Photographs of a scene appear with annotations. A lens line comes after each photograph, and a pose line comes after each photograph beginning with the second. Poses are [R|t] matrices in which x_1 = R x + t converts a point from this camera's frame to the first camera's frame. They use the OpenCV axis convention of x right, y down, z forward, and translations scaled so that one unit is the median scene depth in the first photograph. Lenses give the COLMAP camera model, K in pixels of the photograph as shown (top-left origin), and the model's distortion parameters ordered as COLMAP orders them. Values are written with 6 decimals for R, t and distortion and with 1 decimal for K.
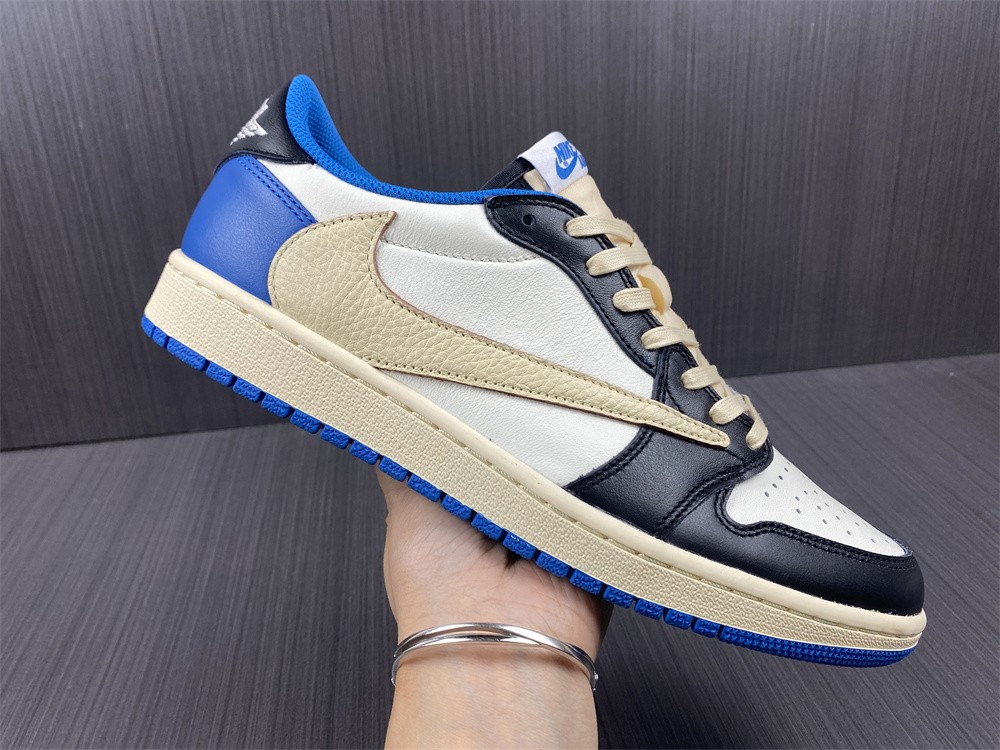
lens RADIAL K [[778.4, 0, 495.1], [0, 778.4, 371.1], [0, 0, 1]] dist [-0.000527, -0.014165]
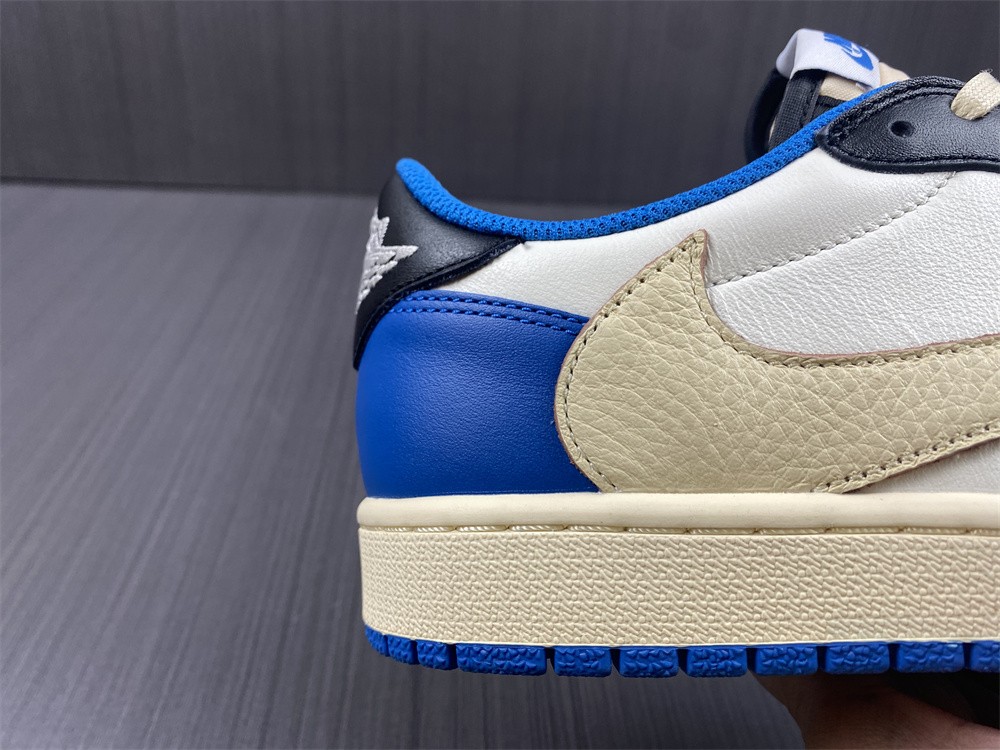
lens RADIAL K [[778.4, 0, 495.1], [0, 778.4, 371.1], [0, 0, 1]] dist [-0.000527, -0.014165]
pose [[0.862030, -0.506724, 0.011659, -0.307280], [0.499417, 0.845223, -0.190212, -0.086739], [0.086531, 0.169791, 0.981674, 0.452456]]
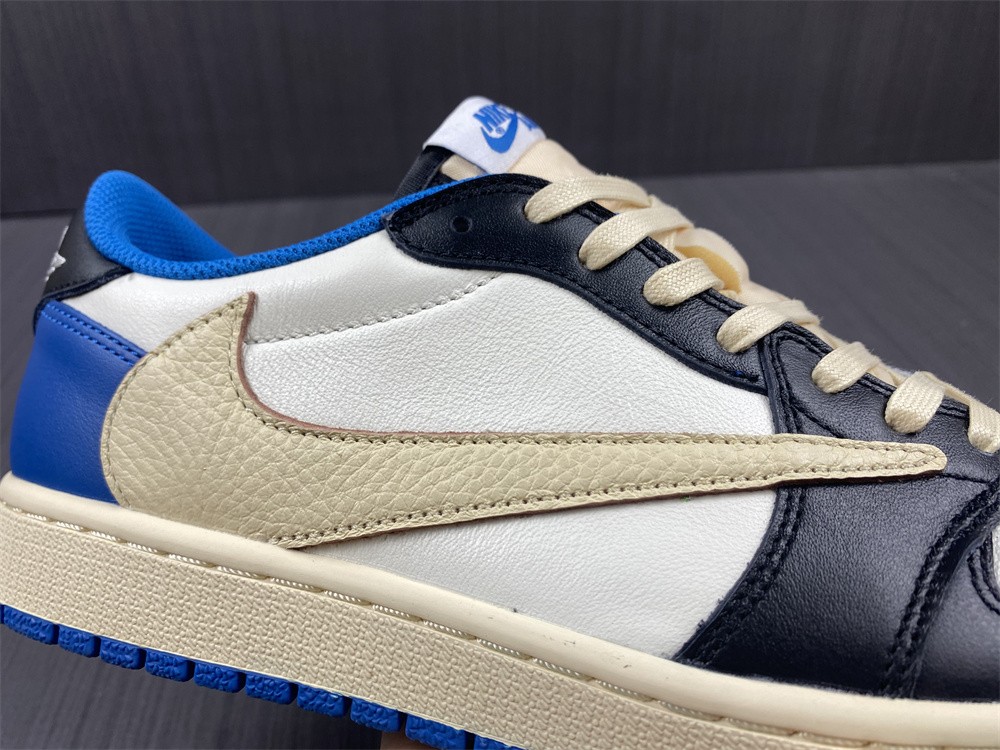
lens RADIAL K [[778.4, 0, 495.1], [0, 778.4, 371.1], [0, 0, 1]] dist [-0.000527, -0.014165]
pose [[0.926553, -0.359107, -0.111989, 0.093944], [0.340183, 0.926994, -0.157980, 0.014936], [0.160545, 0.108280, 0.981071, 0.426319]]
